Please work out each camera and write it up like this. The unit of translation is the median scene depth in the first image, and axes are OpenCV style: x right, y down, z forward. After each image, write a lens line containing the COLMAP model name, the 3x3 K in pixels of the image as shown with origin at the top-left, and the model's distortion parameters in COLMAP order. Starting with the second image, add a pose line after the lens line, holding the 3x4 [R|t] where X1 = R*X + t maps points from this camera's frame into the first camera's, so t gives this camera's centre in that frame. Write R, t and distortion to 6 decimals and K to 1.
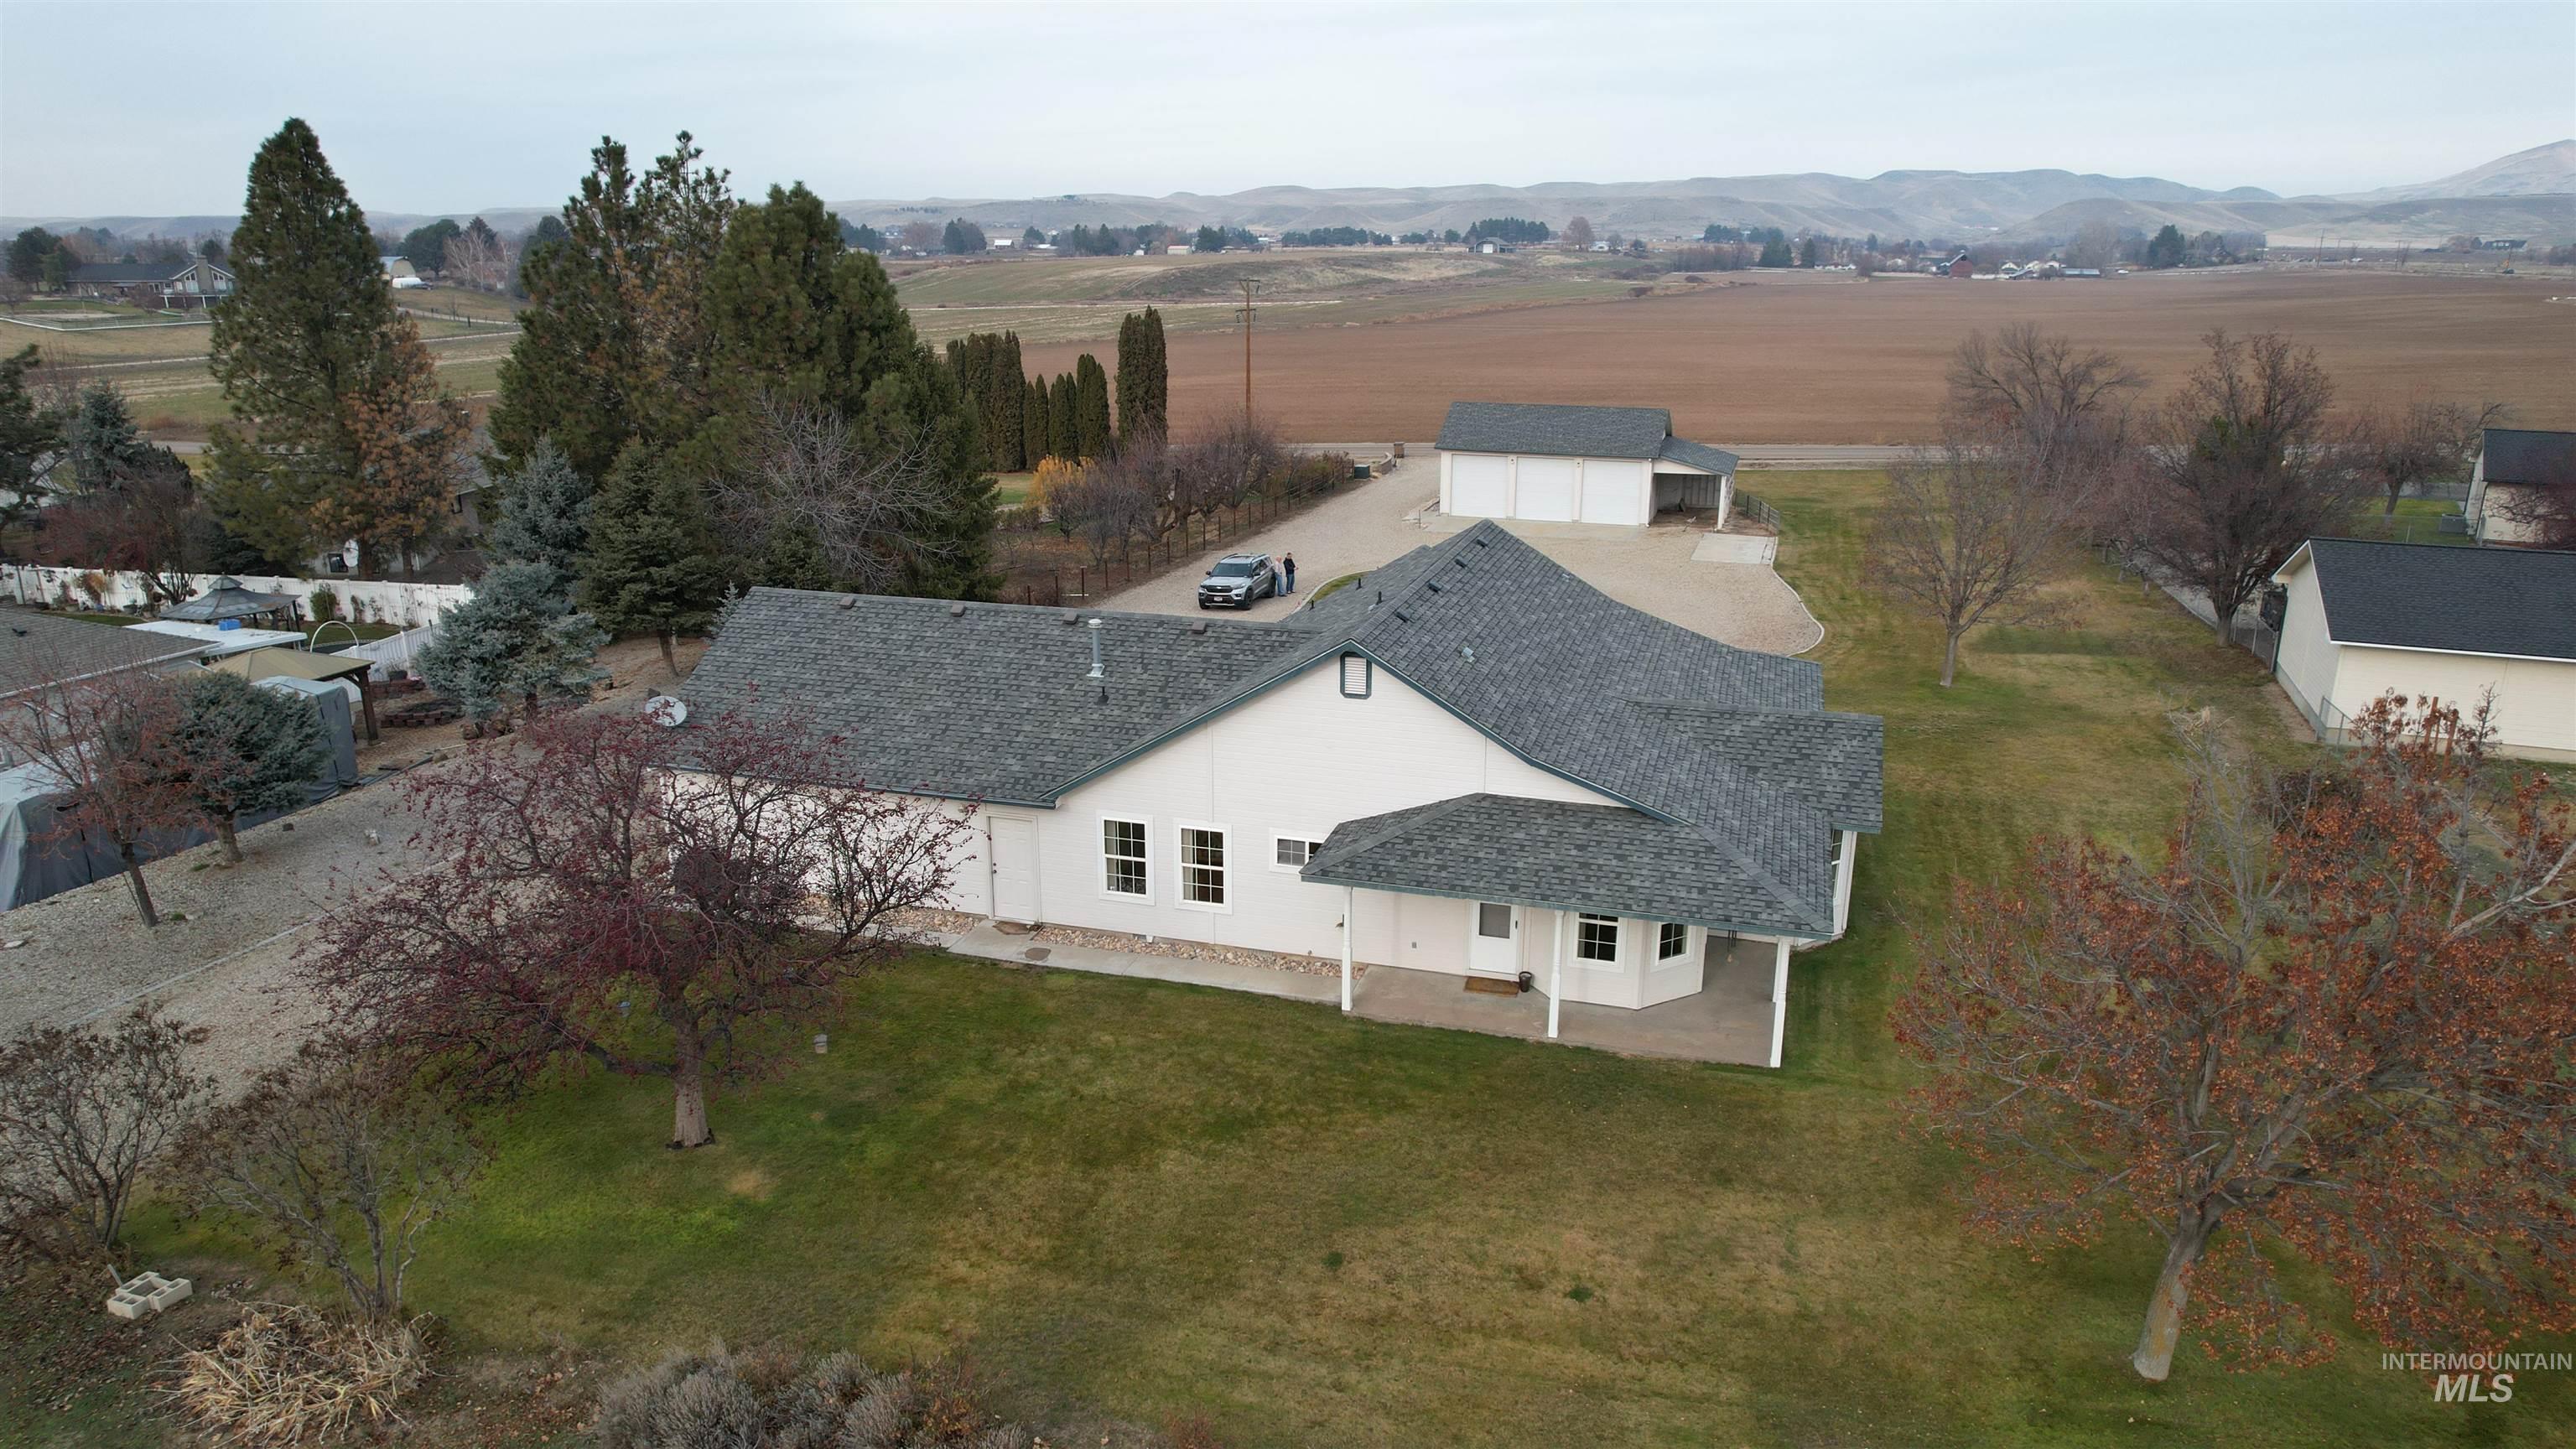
lens RADIAL K [[1651.5, 0, 1289.0], [0, 1651.5, 735.1], [0, 0, 1]] dist [-0.072789, 0.067508]
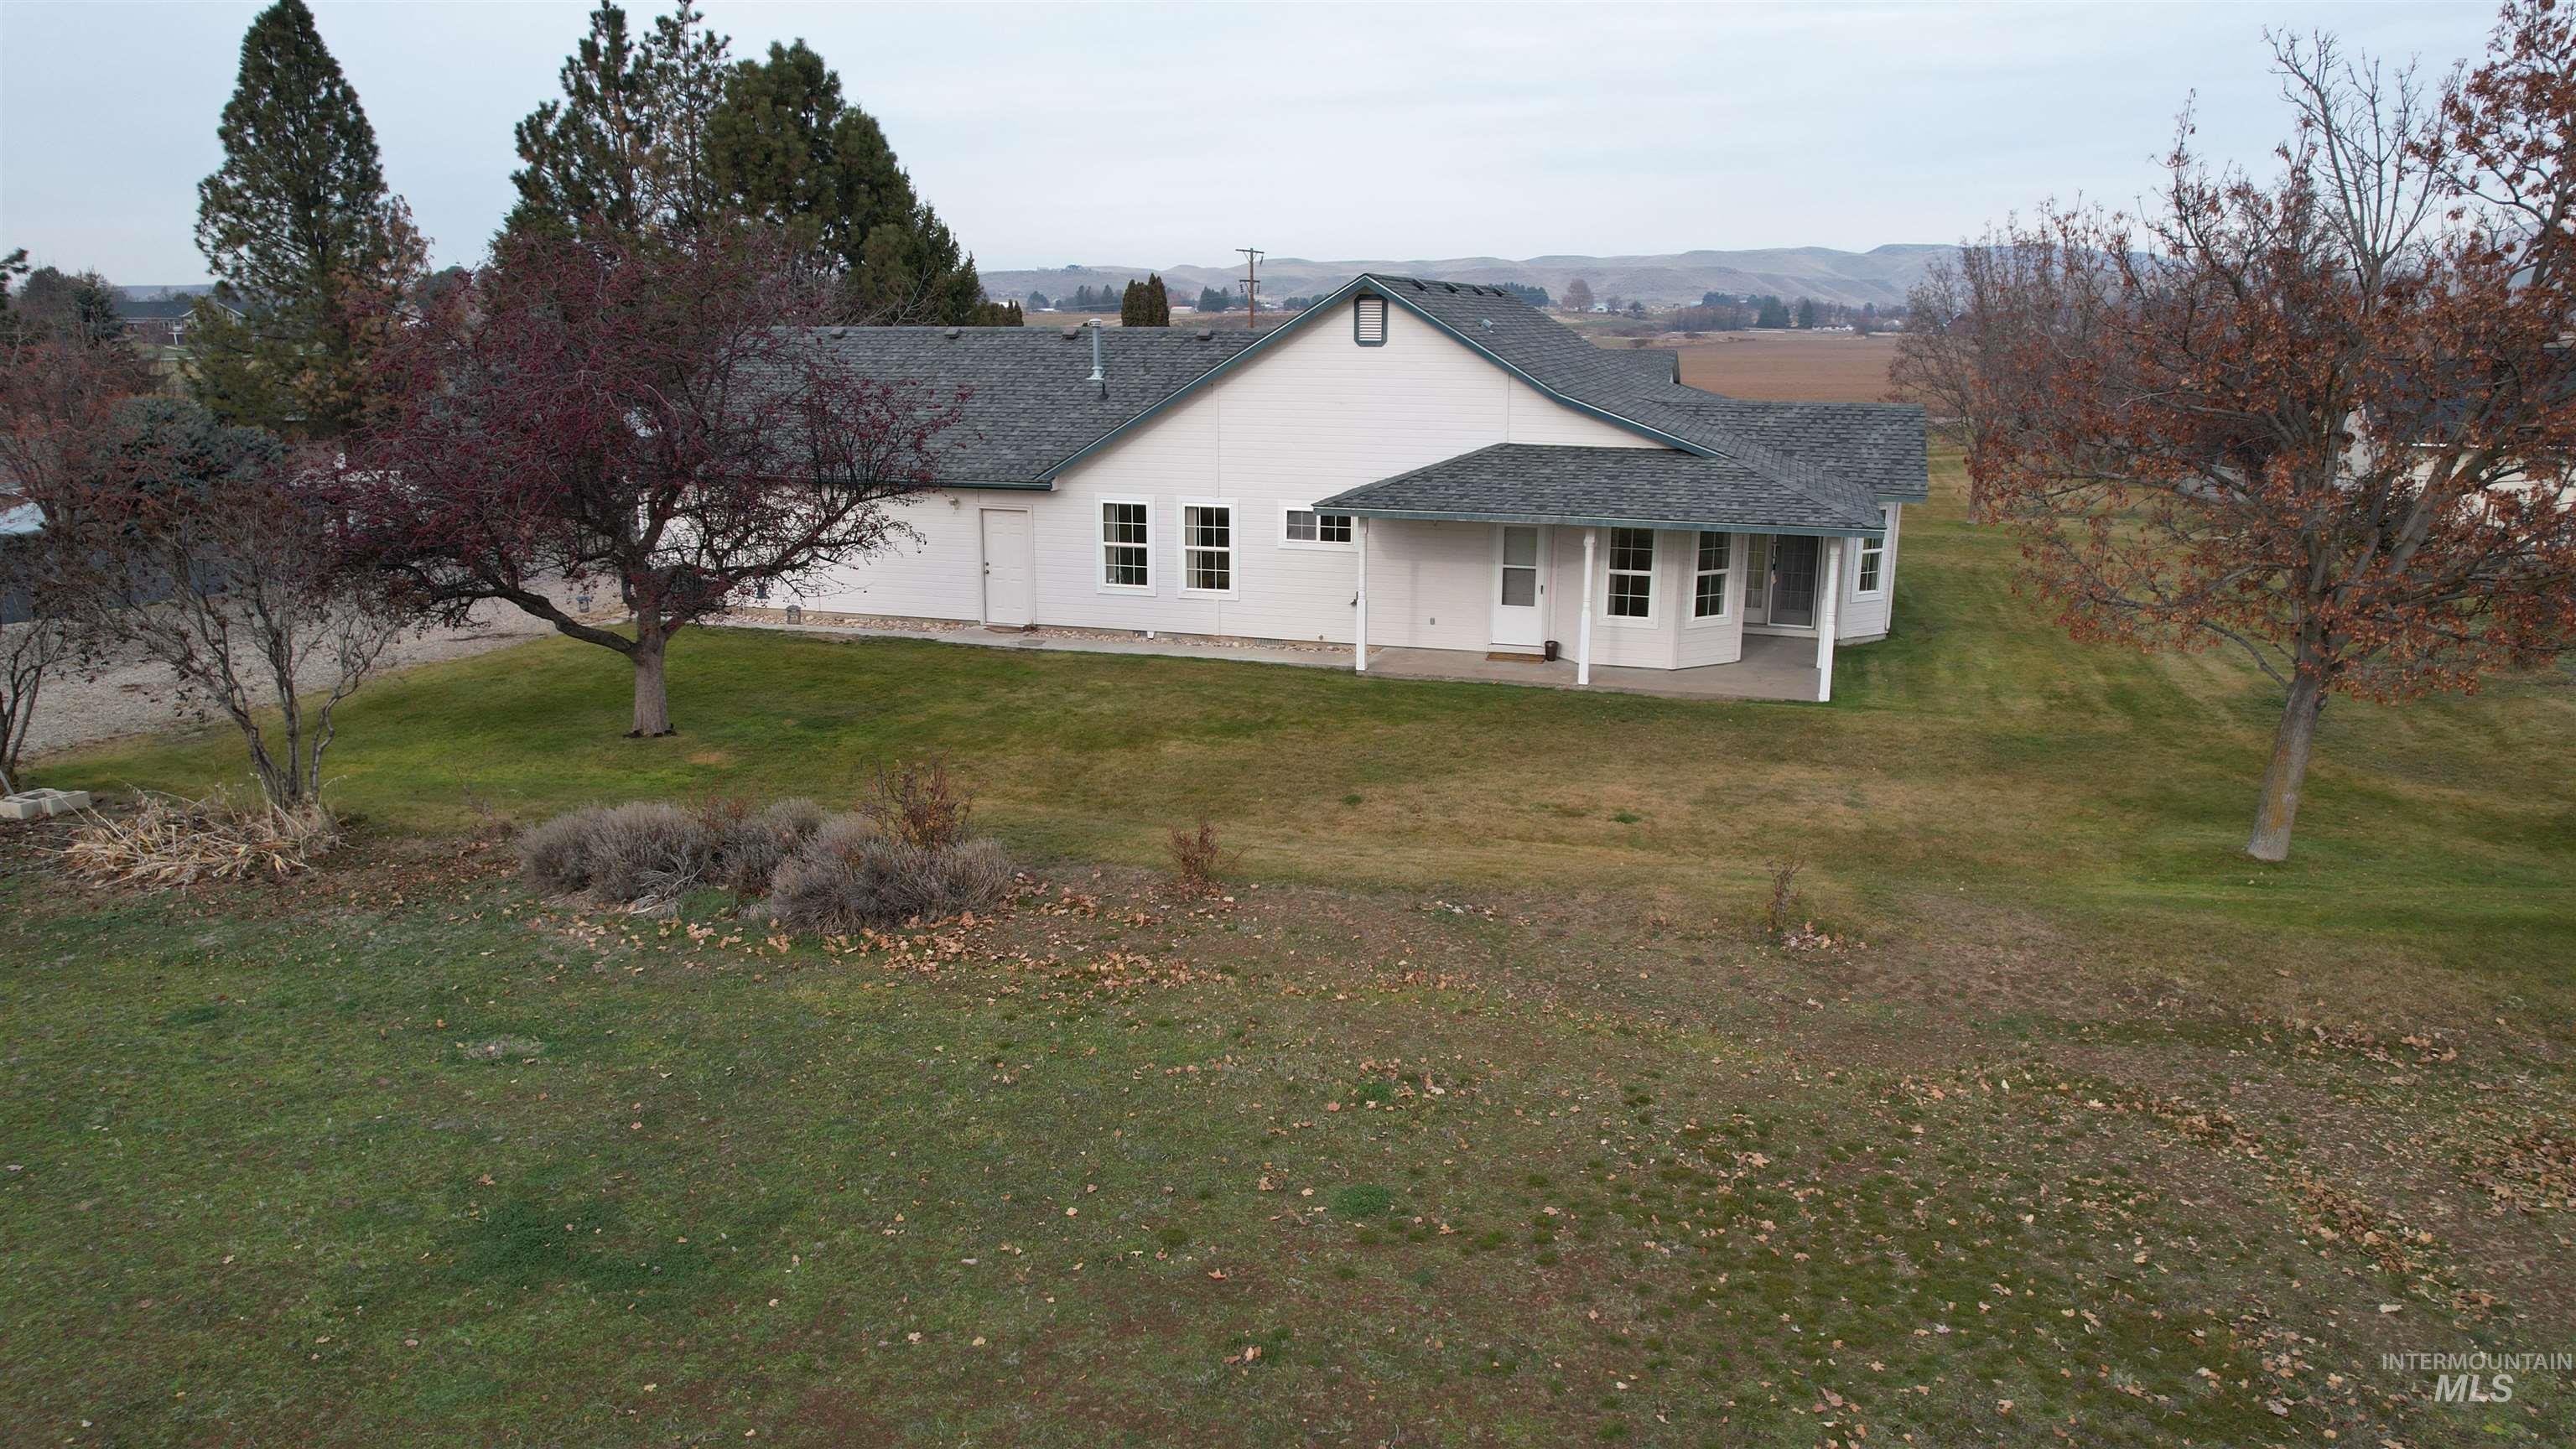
lens RADIAL K [[1651.5, 0, 1289.0], [0, 1651.5, 735.1], [0, 0, 1]] dist [-0.072789, 0.067508]
pose [[0.999995, 0.003061, -0.000206, -0.005155], [-0.003067, 0.999114, -0.041981, 0.224528], [0.000077, 0.041982, 0.999118, 0.062475]]
